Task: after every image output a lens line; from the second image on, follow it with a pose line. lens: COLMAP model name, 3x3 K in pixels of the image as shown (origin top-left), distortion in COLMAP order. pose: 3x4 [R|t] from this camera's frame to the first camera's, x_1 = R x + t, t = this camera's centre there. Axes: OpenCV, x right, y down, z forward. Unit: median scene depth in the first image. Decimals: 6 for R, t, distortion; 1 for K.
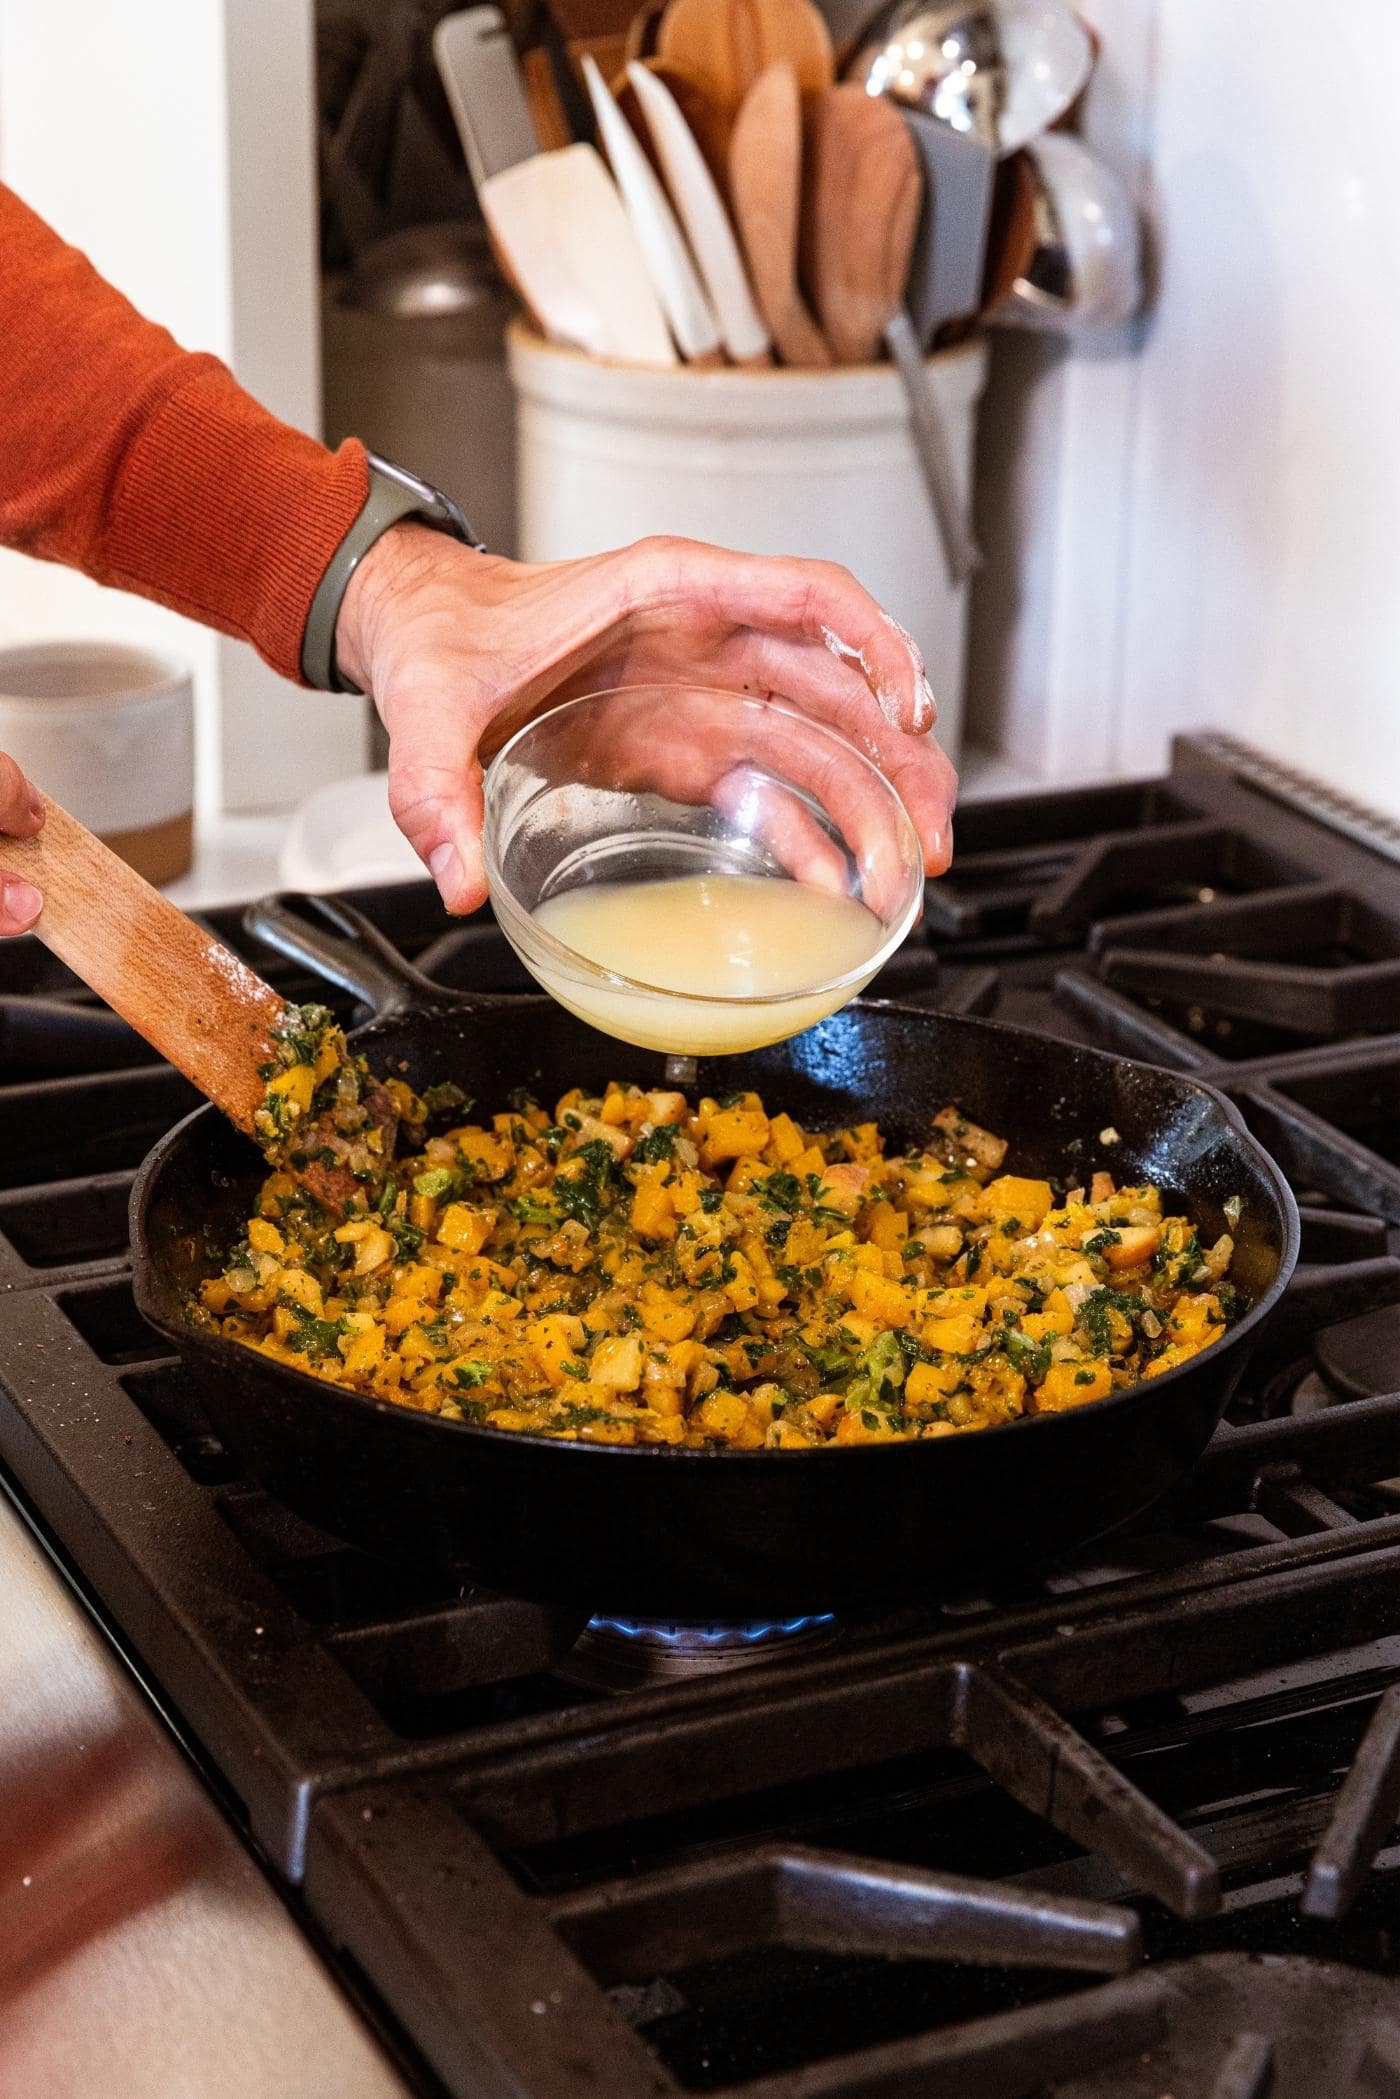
lens RADIAL K [[4890.5, 0, 706.1], [0, 4890.5, 1121.3], [0, 0, 1]] dist [0.048092, 0.178346]
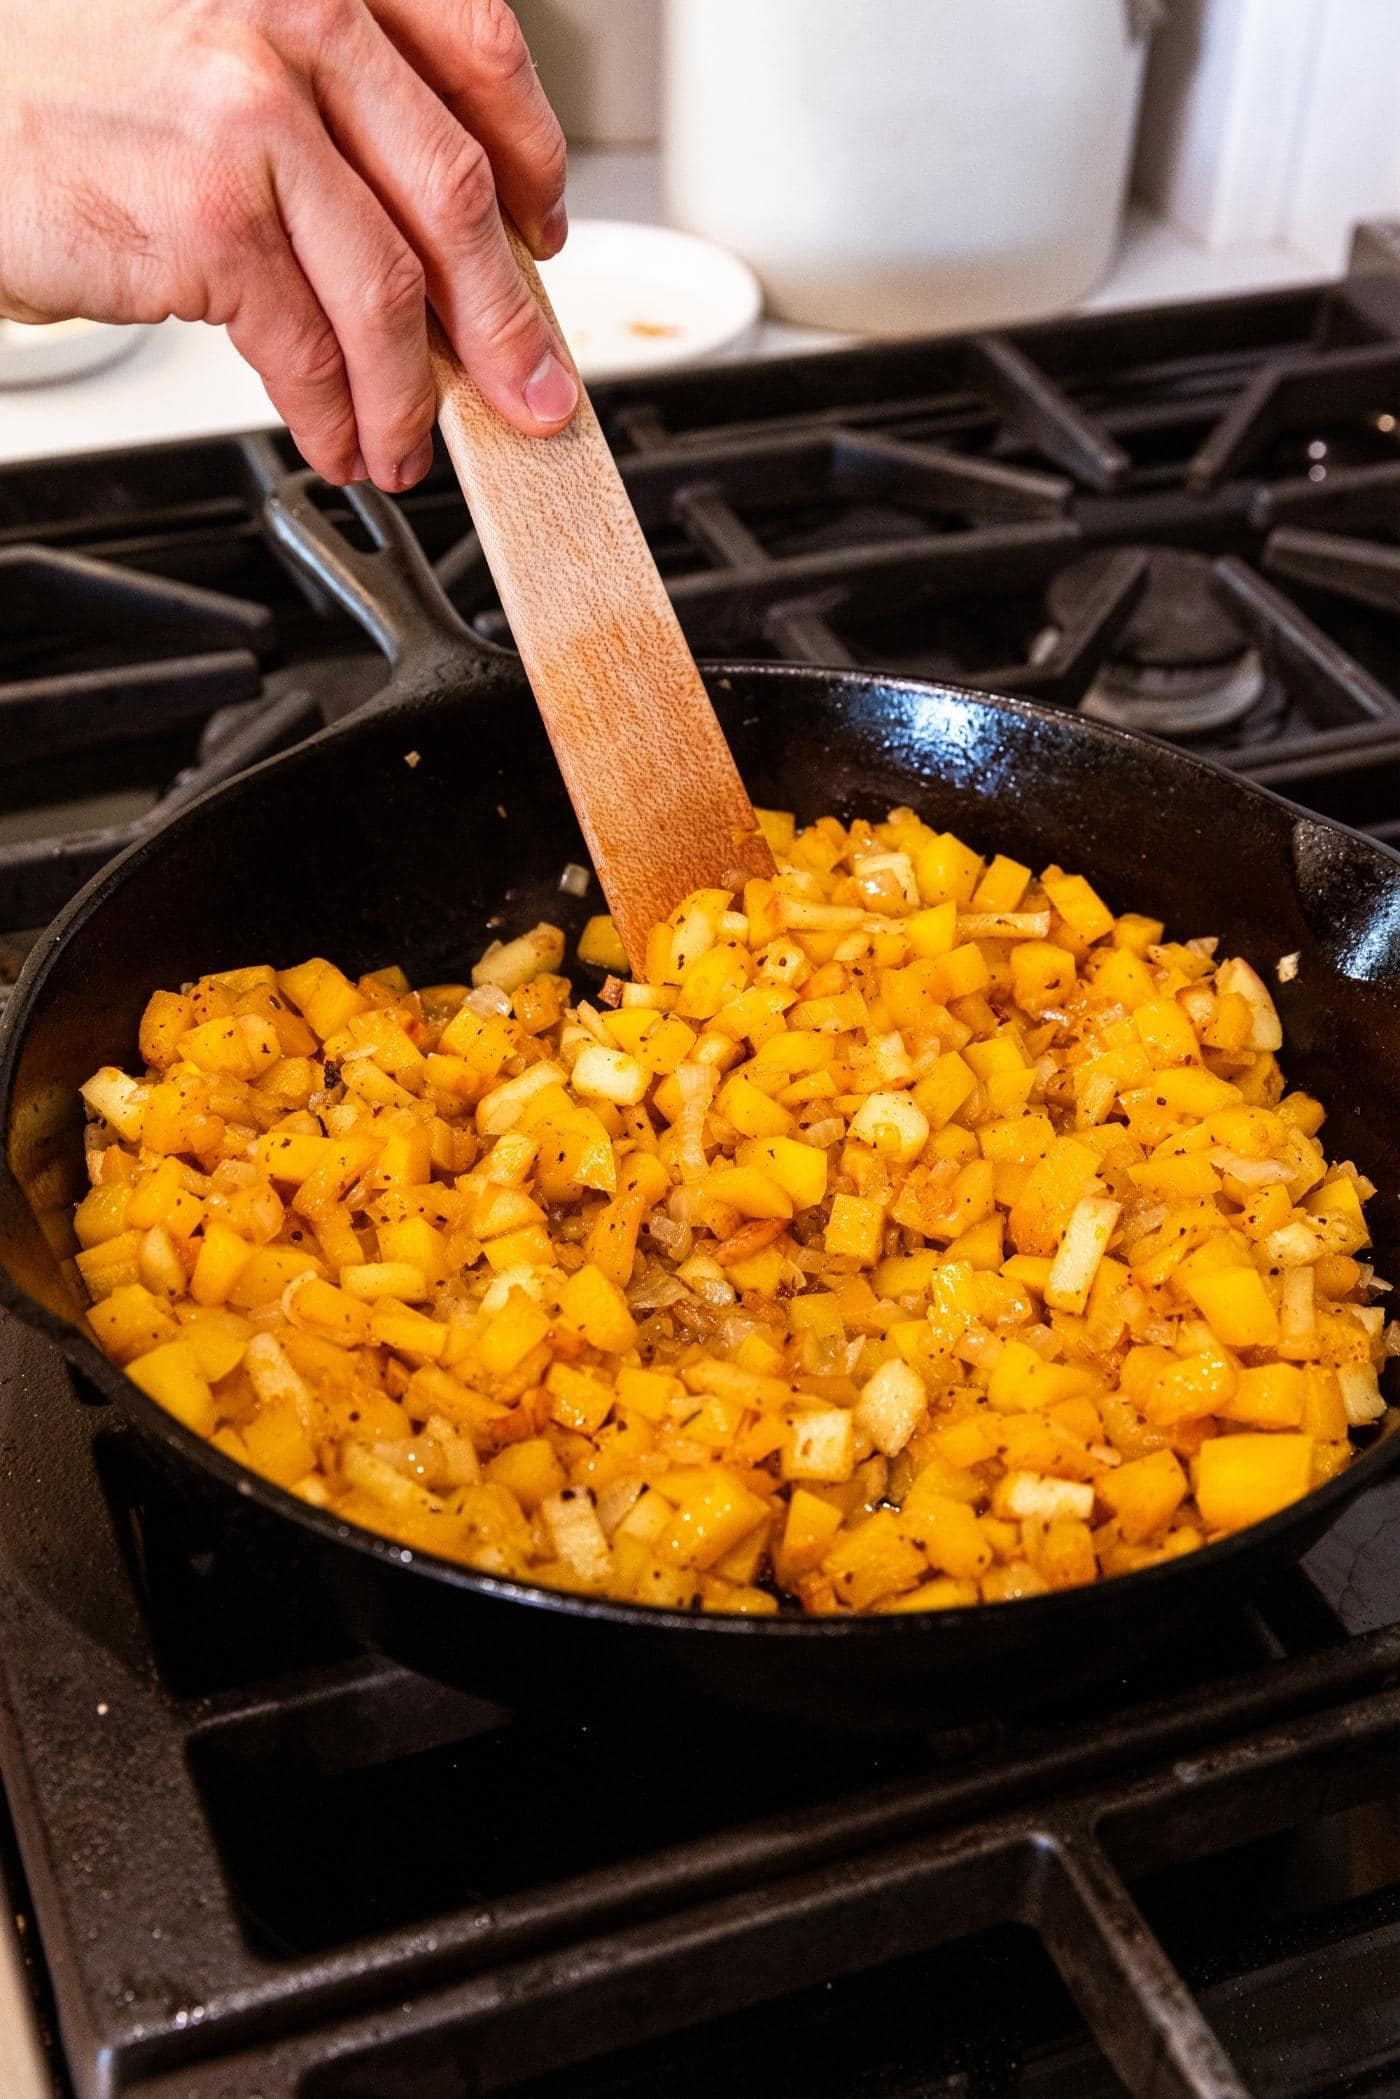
lens RADIAL K [[2859.7, 0, 738.2], [0, 2859.7, 1079.0], [0, 0, 1]] dist [0.006644, 0.038574]
pose [[0.997112, 0.058313, -0.048646, 0.015738], [-0.040744, 0.951384, 0.305300, -0.092764], [0.064084, -0.302437, 0.951013, 0.460928]]
